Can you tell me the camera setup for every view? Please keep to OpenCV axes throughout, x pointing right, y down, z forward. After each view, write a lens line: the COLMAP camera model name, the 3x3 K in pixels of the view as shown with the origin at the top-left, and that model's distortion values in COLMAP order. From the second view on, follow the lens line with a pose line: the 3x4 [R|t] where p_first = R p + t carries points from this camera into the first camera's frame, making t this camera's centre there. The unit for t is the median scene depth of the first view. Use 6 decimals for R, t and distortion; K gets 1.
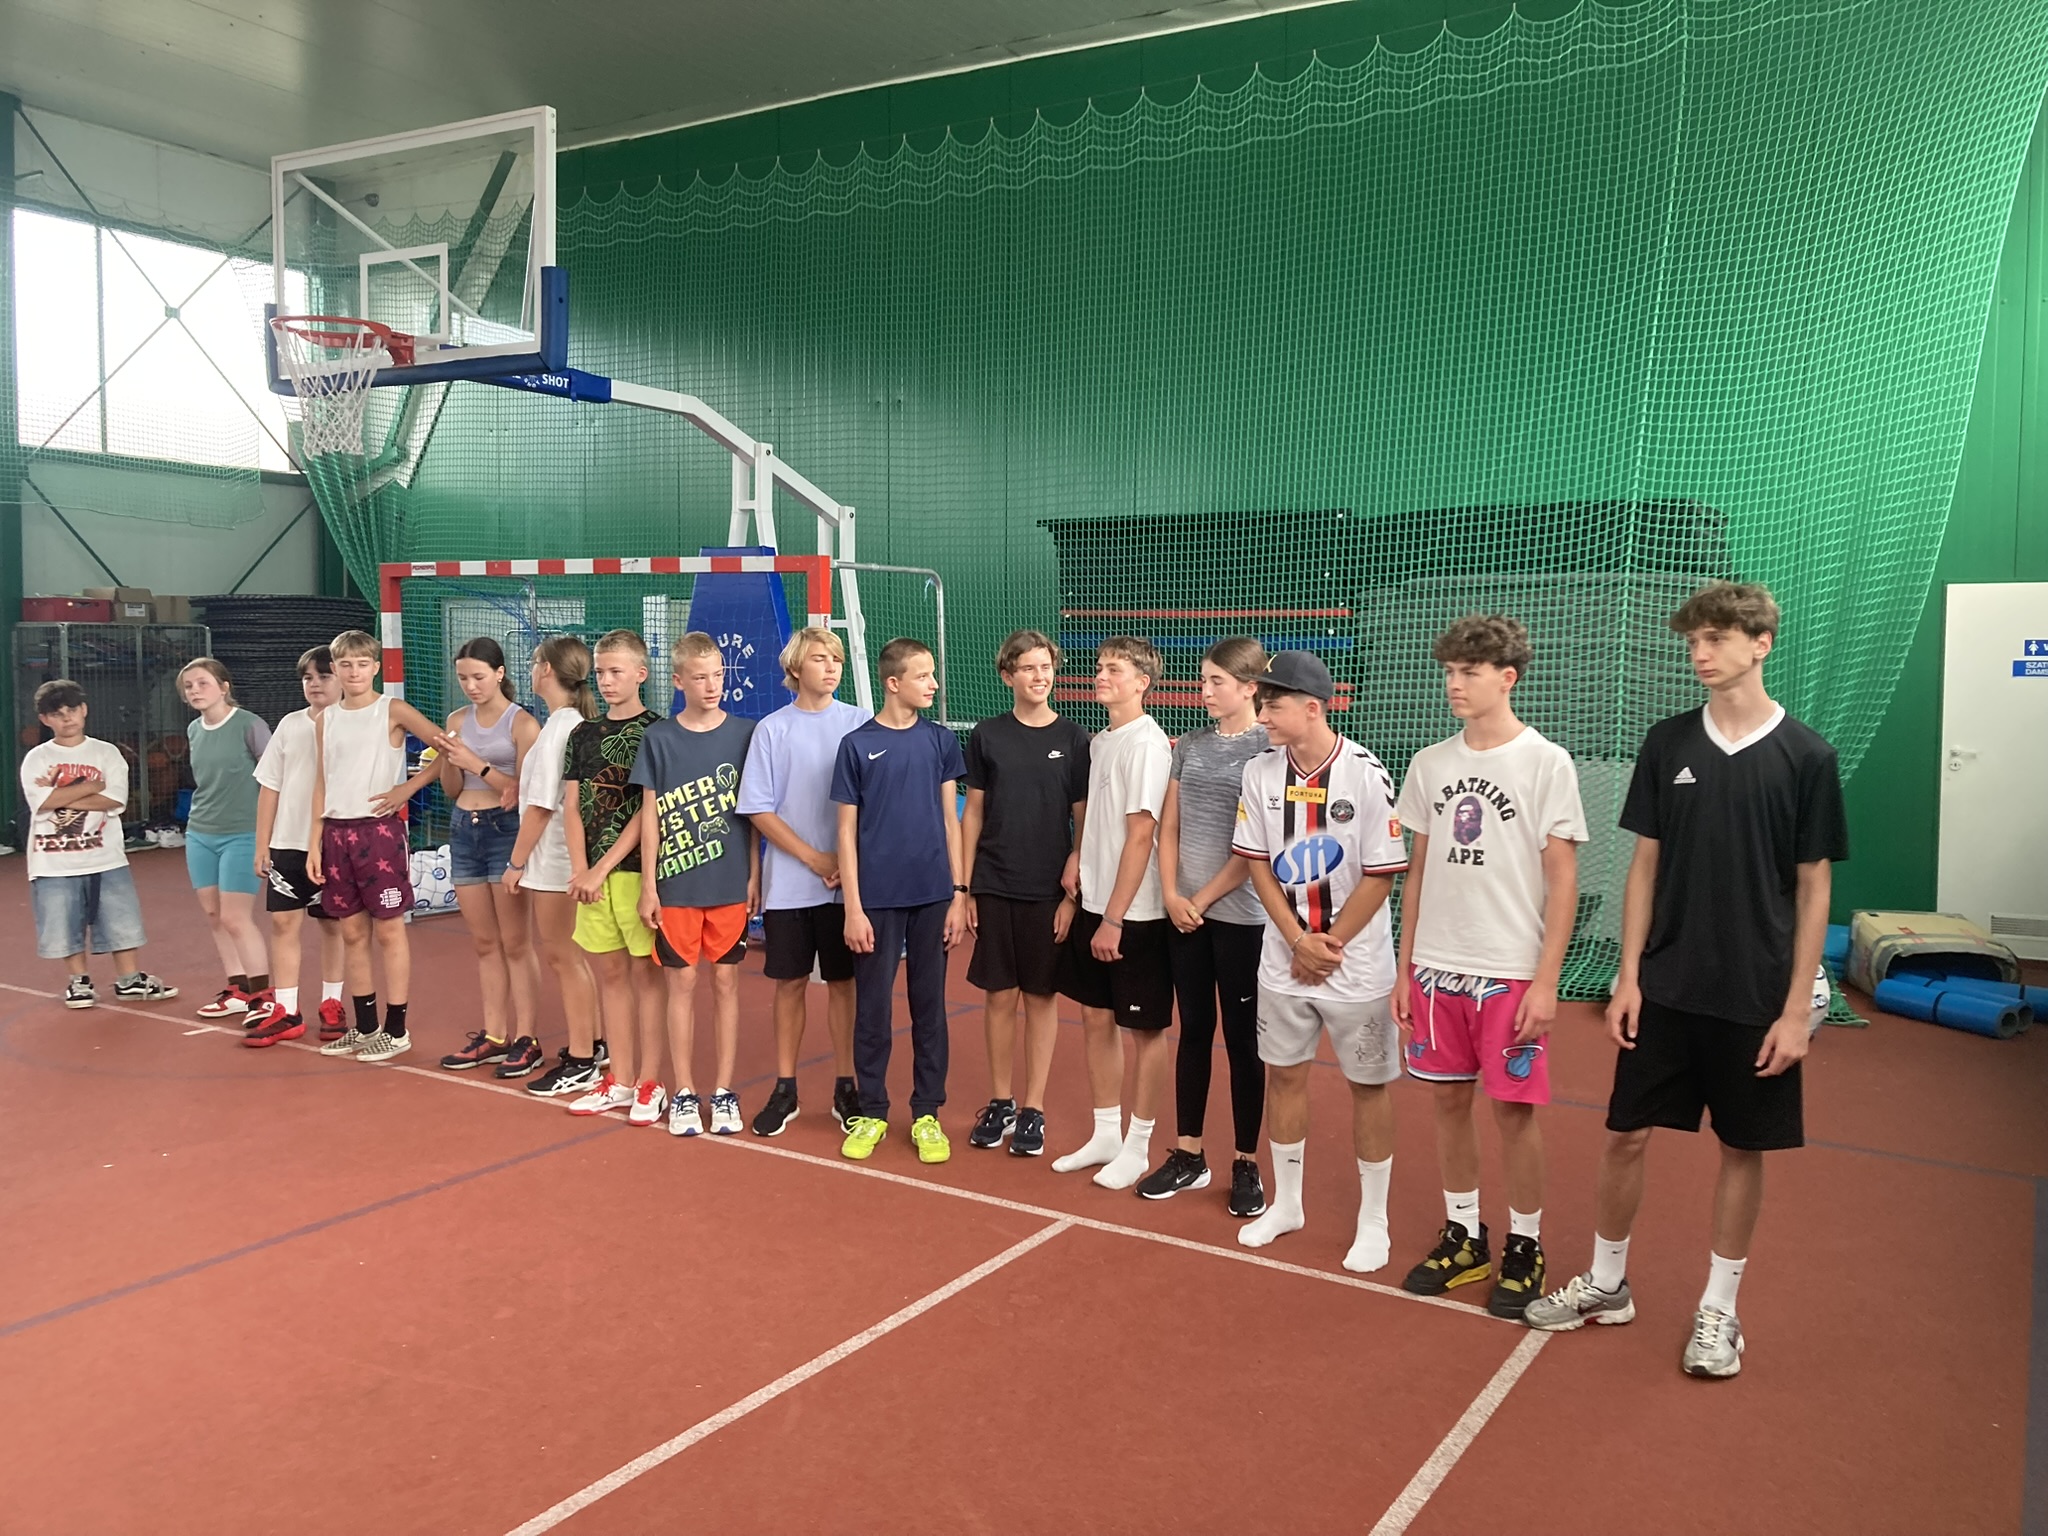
lens RADIAL K [[1710.7, 0, 1021.3], [0, 1710.7, 740.6], [0, 0, 1]] dist [-0.029119, 0.103413]
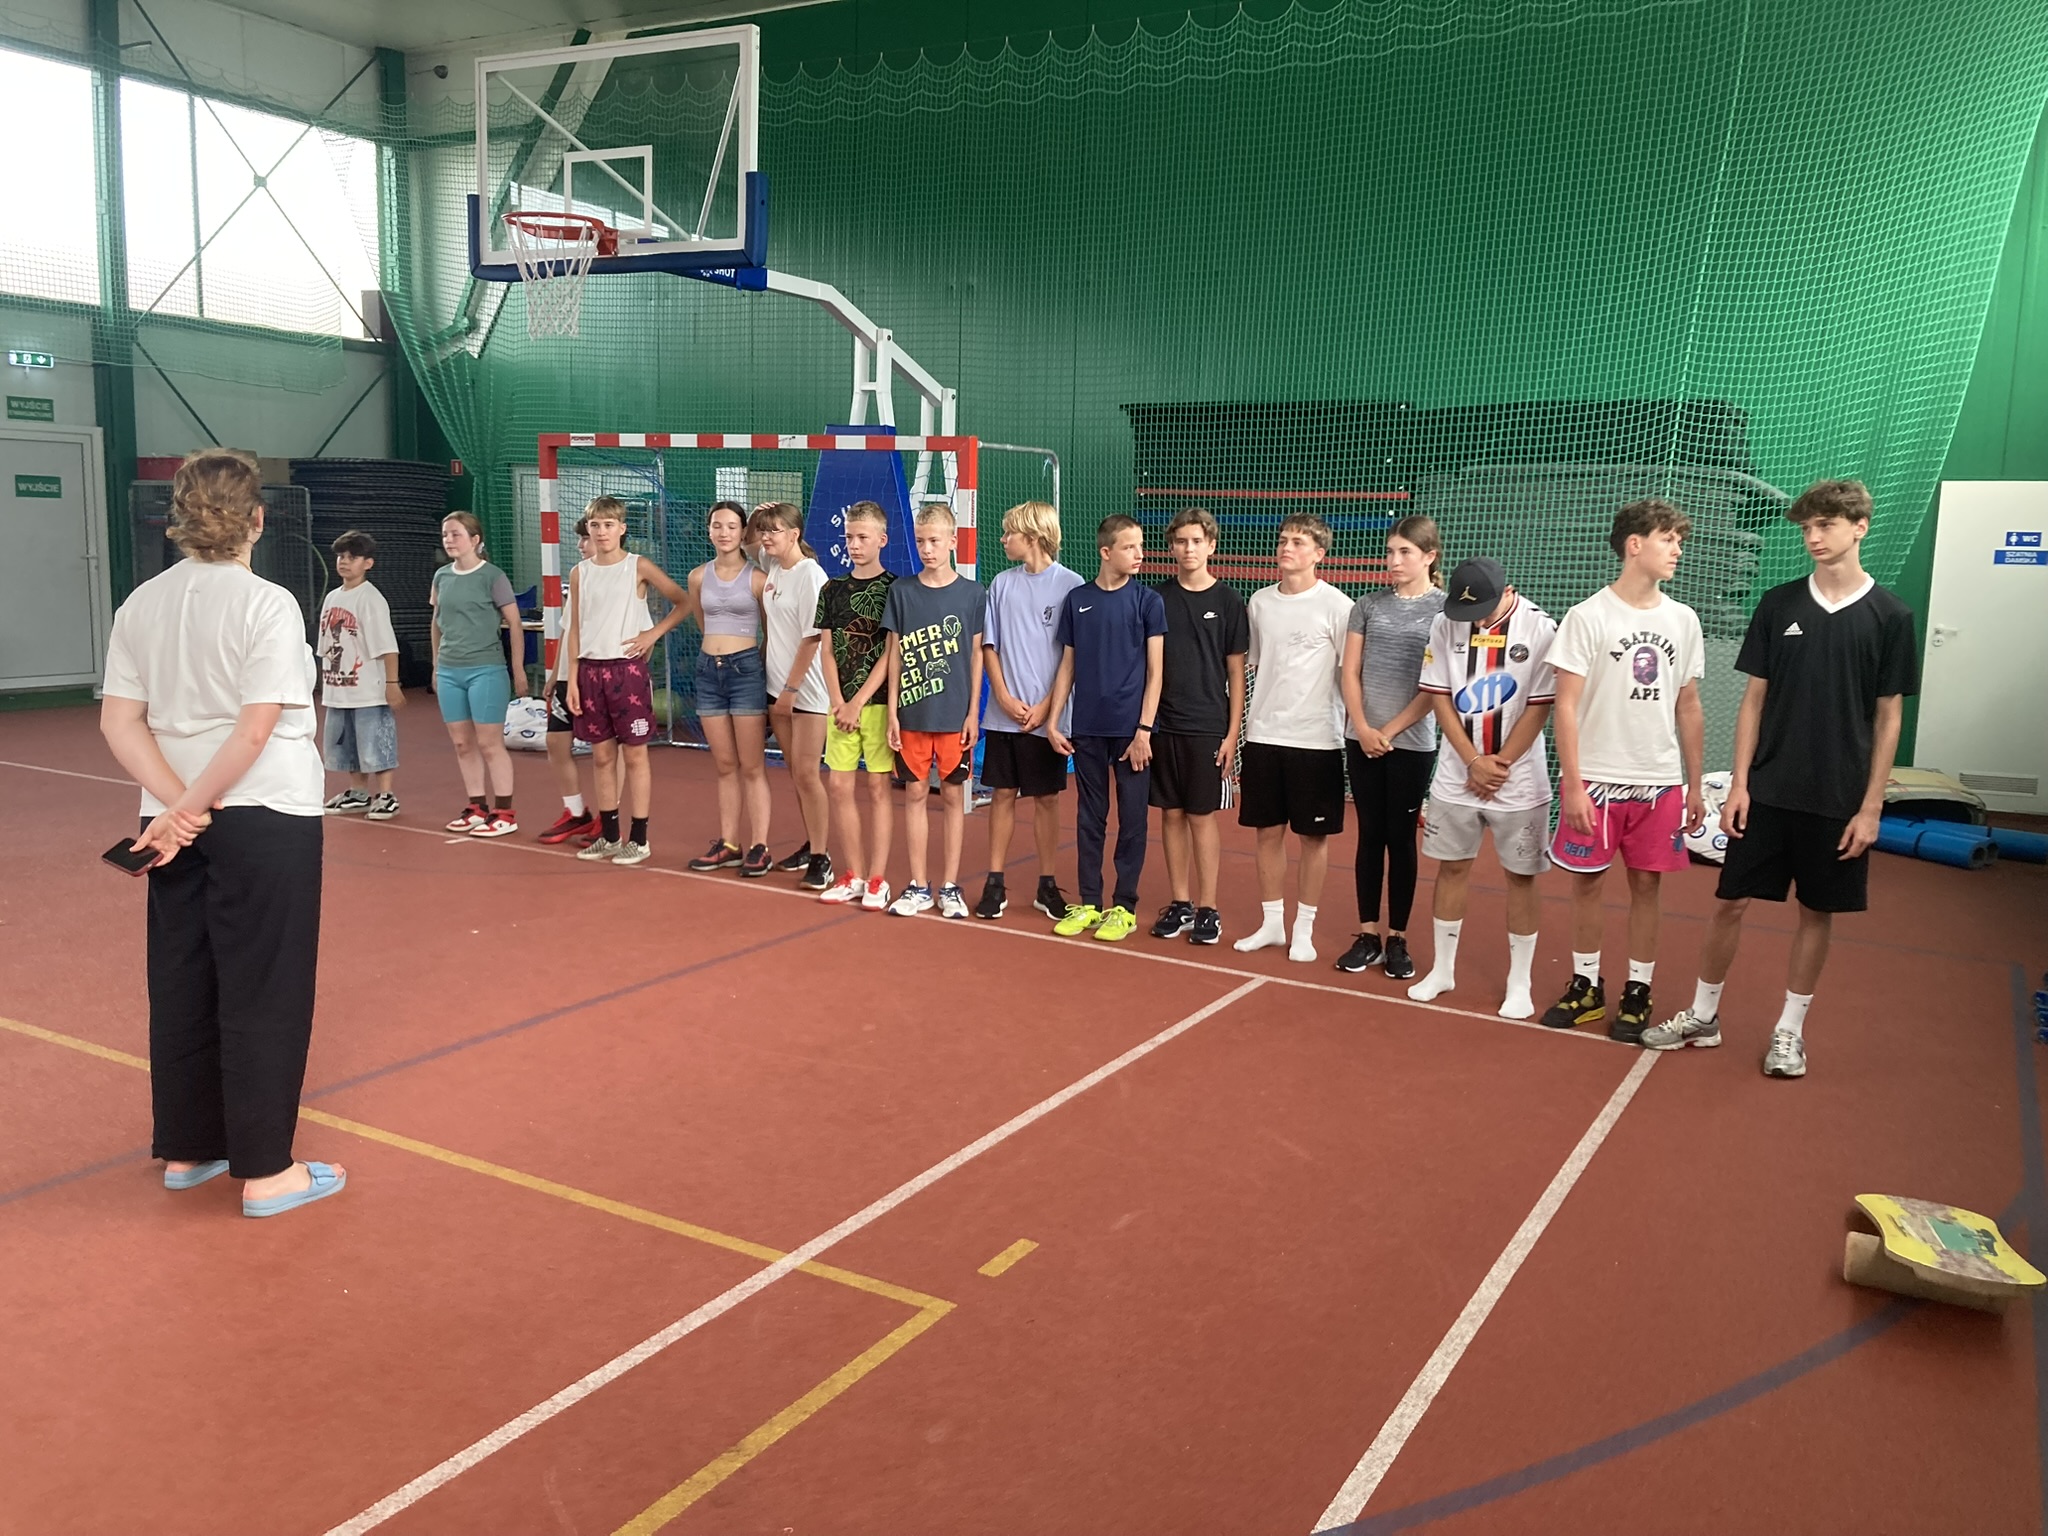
lens RADIAL K [[1690.4, 0, 1024.0], [0, 1690.4, 768.0], [0, 0, 1]] dist [-0.006781, 0.046898]
pose [[0.999467, 0.014986, 0.028996, -0.137940], [-0.017504, 0.995912, 0.088621, 0.012907], [-0.027549, -0.089081, 0.995643, -0.166378]]
